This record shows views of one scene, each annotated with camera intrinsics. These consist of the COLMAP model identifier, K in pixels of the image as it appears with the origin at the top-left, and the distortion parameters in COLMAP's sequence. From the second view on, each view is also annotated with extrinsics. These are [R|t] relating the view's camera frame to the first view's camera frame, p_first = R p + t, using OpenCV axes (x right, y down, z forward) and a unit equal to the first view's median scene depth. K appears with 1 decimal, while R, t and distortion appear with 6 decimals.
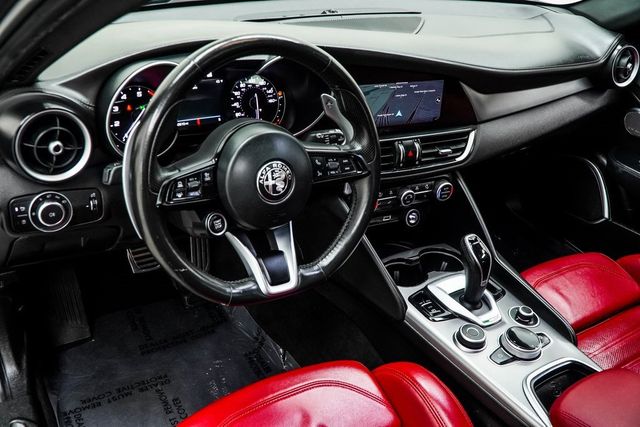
lens RADIAL K [[611.2, 0, 316.7], [0, 611.2, 199.2], [0, 0, 1]] dist [0.005298, 0.000000]
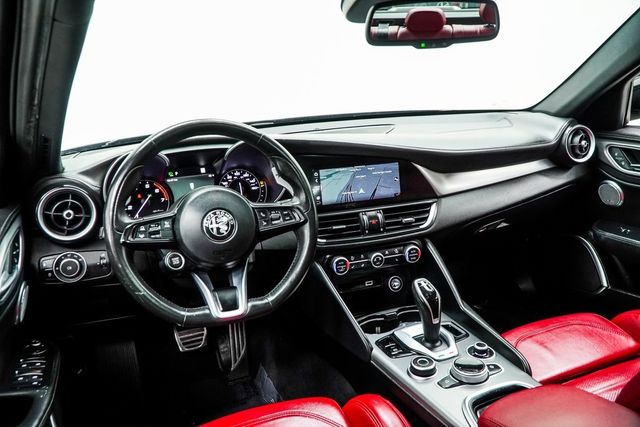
lens RADIAL K [[520.9, 0, 314.7], [0, 520.9, 211.8], [0, 0, 1]] dist [-0.009990, 0.007218]
pose [[0.974181, -0.103531, -0.200631, 0.266188], [0.047680, 0.962959, -0.265398, 0.185184], [0.220676, 0.248979, 0.943033, 0.003129]]
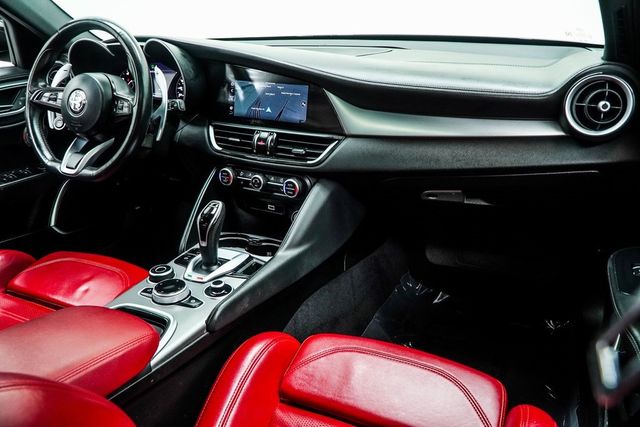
lens RADIAL K [[520.9, 0, 305.9], [0, 520.9, 211.1], [0, 0, 1]] dist [-0.009990, 0.007218]
pose [[0.523939, 0.197370, -0.828573, 1.113238], [-0.360215, 0.932853, -0.005569, 0.022668], [0.771837, 0.301382, 0.559853, 0.593341]]
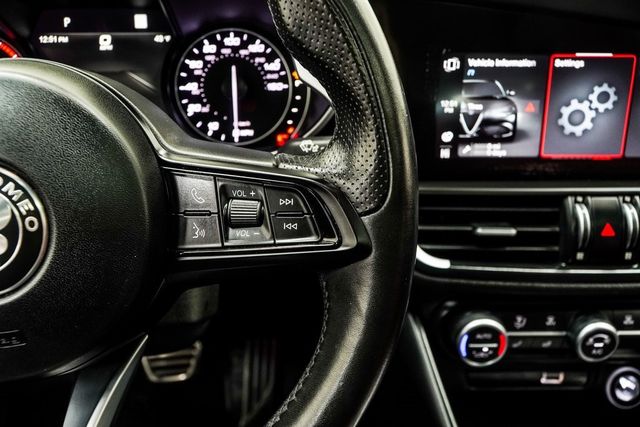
lens RADIAL K [[600.6, 0, 307.1], [0, 600.6, 210.7], [0, 0, 1]] dist [0.036039, 0.000000]
pose [[0.900559, 0.079342, -0.427431, 0.155068], [-0.134022, 0.985986, -0.099349, -0.023662], [0.413559, 0.146755, 0.898572, 0.607274]]
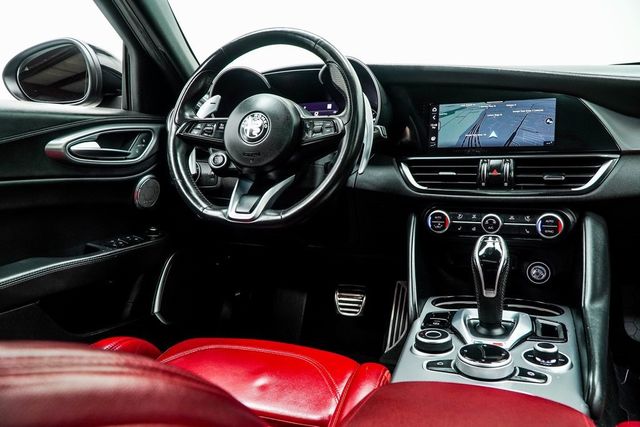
lens RADIAL K [[520.9, 0, 306.1], [0, 520.9, 211.8], [0, 0, 1]] dist [-0.009990, 0.007218]
pose [[0.583510, -0.012869, -0.812004, 0.655575], [-0.317866, 0.916482, -0.242945, 0.270311], [0.747313, 0.399869, 0.530686, 0.440844]]
